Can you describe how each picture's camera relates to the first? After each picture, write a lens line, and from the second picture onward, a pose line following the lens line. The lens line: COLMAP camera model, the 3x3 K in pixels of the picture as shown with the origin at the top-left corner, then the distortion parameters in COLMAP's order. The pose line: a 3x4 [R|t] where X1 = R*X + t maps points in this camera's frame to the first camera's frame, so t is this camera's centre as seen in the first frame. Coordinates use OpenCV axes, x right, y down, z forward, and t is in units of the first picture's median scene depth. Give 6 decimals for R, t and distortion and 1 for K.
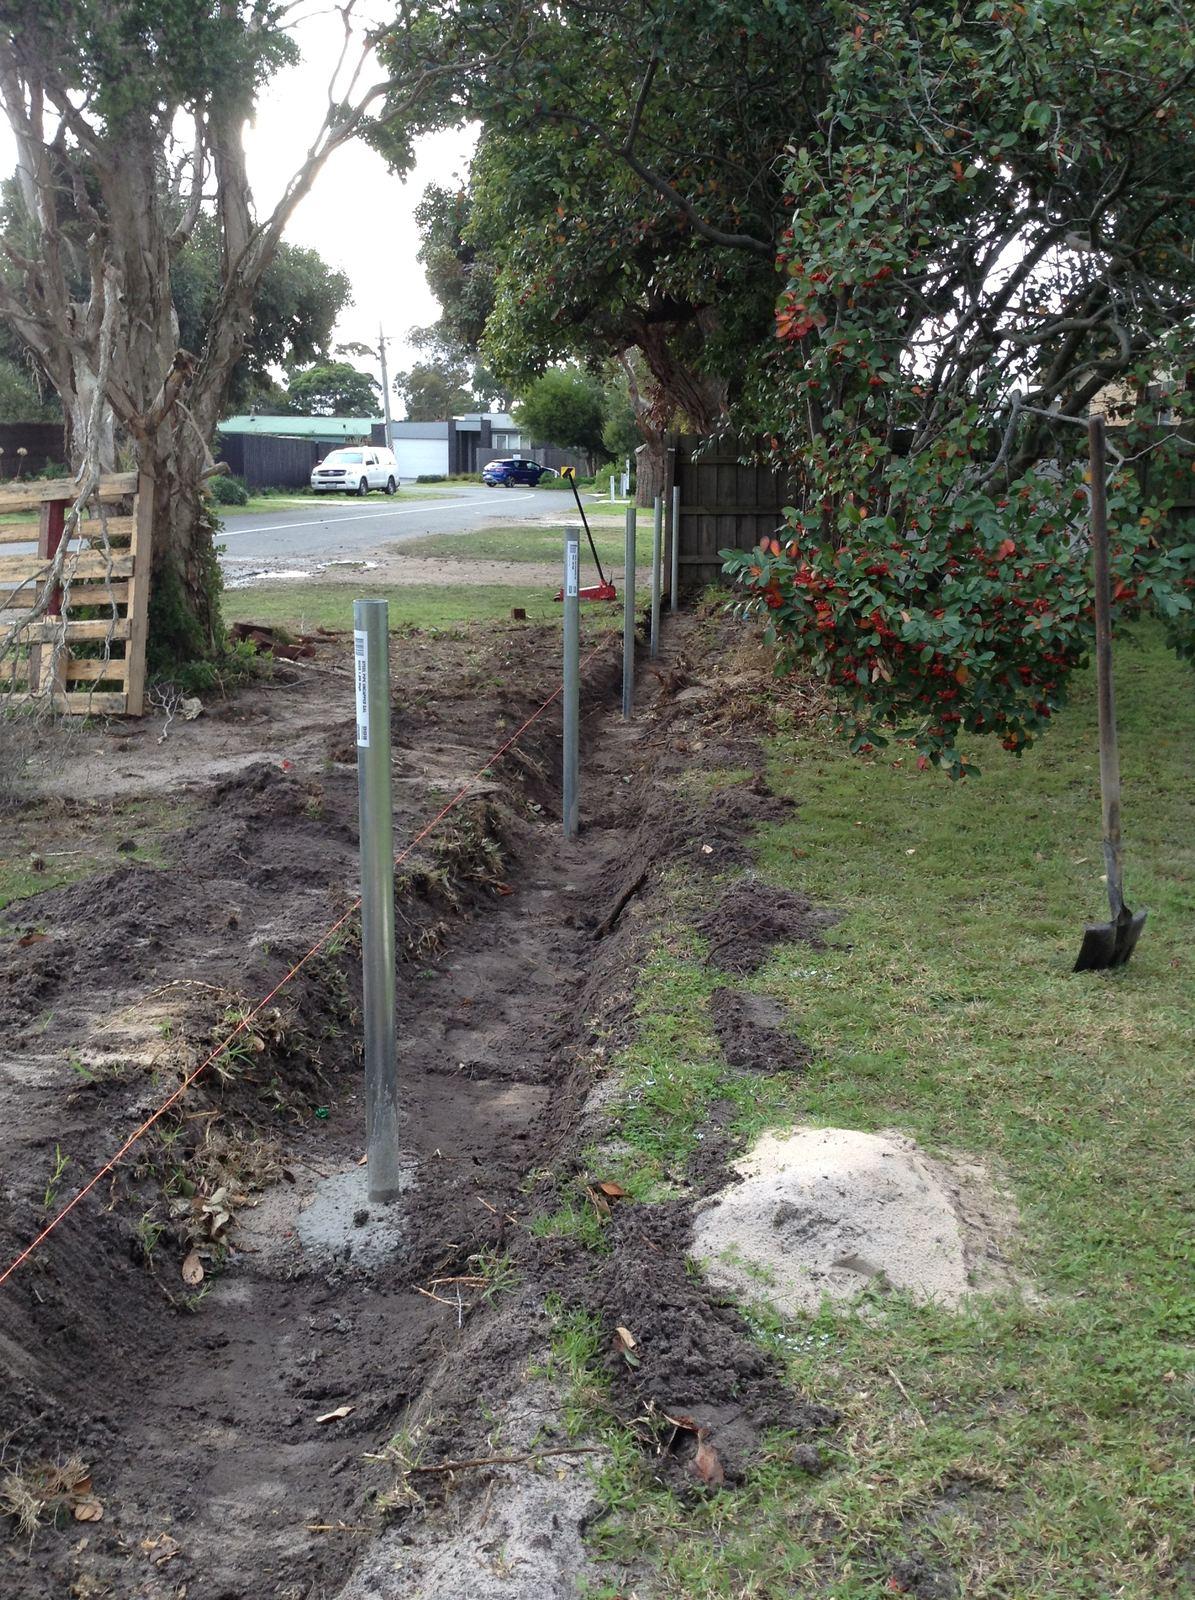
lens RADIAL K [[1398.2, 0, 597.5], [0, 1398.2, 800.0], [0, 0, 1]] dist [0.075556, -0.139799]
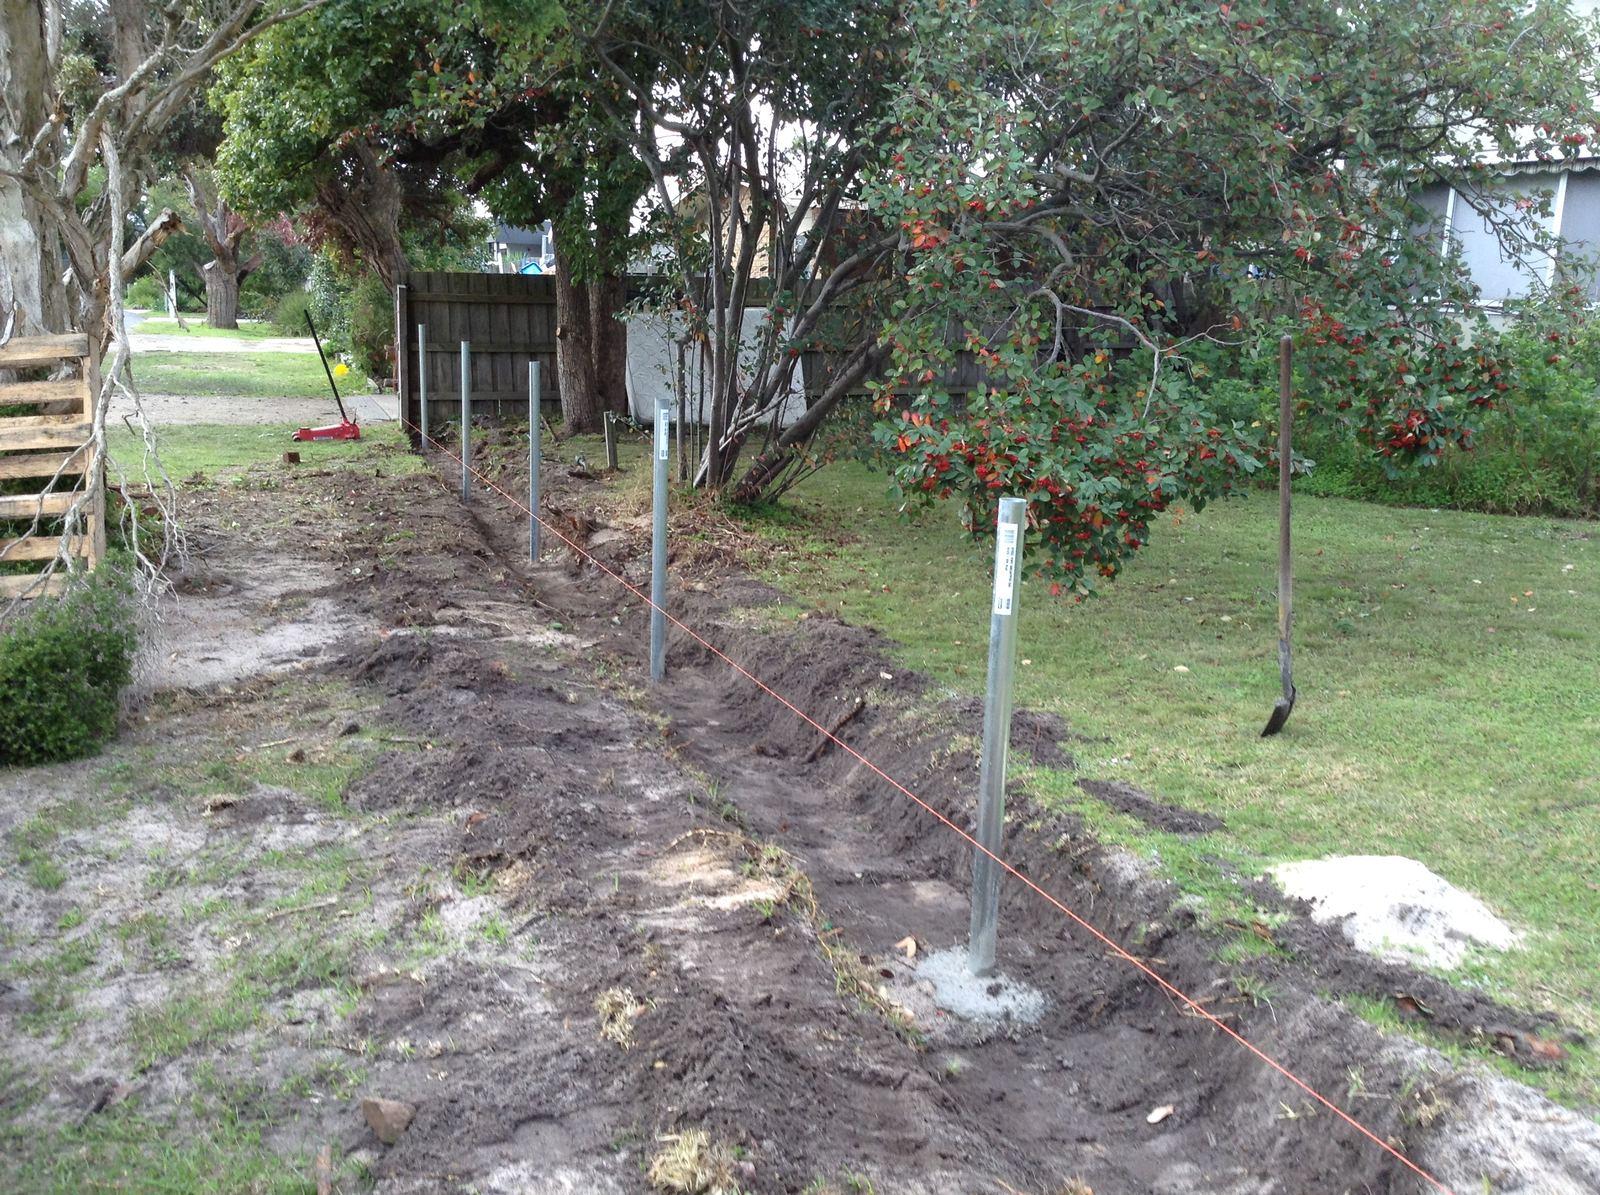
lens RADIAL K [[1380.3, 0, 792.7], [0, 1380.3, 599.7], [0, 0, 1]] dist [0.100827, -0.138990]
pose [[0.908901, -0.071717, 0.410799, -0.642418], [0.077579, 0.996983, 0.002407, -0.051804], [-0.409733, 0.029682, 0.911723, -0.052020]]
